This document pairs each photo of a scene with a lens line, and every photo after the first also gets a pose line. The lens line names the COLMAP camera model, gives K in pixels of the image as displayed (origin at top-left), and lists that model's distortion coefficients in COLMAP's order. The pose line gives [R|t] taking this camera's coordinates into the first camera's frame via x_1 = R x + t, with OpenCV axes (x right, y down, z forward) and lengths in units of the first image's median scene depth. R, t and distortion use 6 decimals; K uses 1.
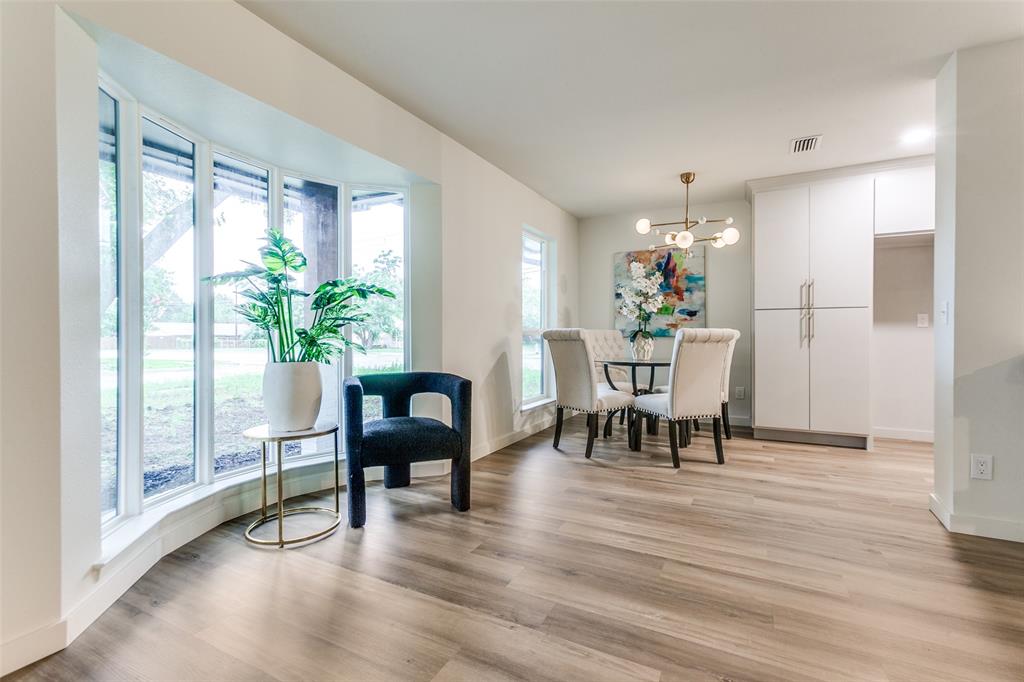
lens RADIAL K [[474.4, 0, 523.9], [0, 474.4, 334.6], [0, 0, 1]] dist [0.001596, 0.000846]
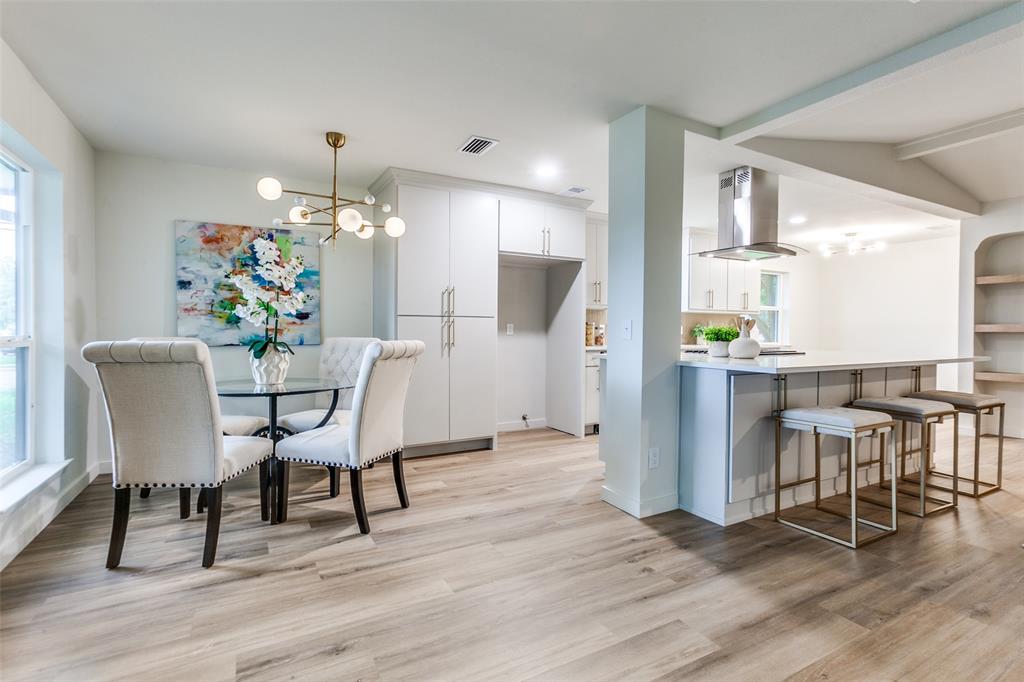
lens RADIAL K [[464.5, 0, 510.1], [0, 464.5, 333.5], [0, 0, 1]] dist [0.000915, -0.000014]
pose [[0.552235, -0.002334, 0.833685, -0.150809], [-0.000955, 0.999994, 0.003432, -0.027830], [-0.833688, -0.002692, 0.552229, 0.437852]]
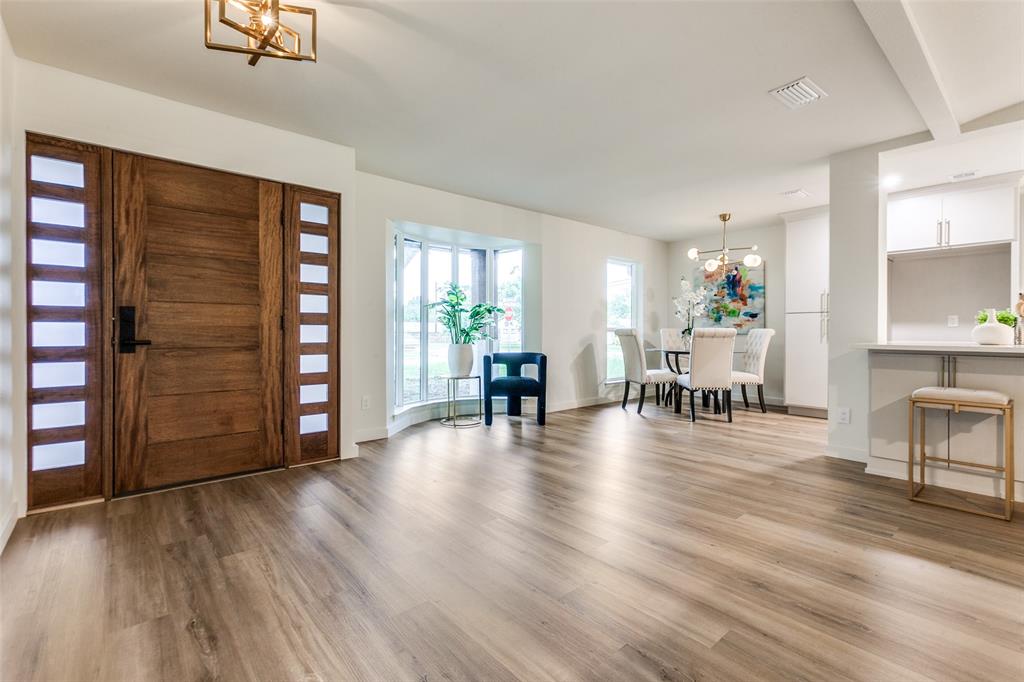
lens RADIAL K [[464.5, 0, 510.1], [0, 464.5, 333.5], [0, 0, 1]] dist [0.000915, -0.000014]
pose [[0.927093, 0.005025, -0.374799, 0.332557], [-0.004318, 0.999987, 0.002726, 0.002714], [0.374807, -0.000909, 0.927102, -0.563325]]
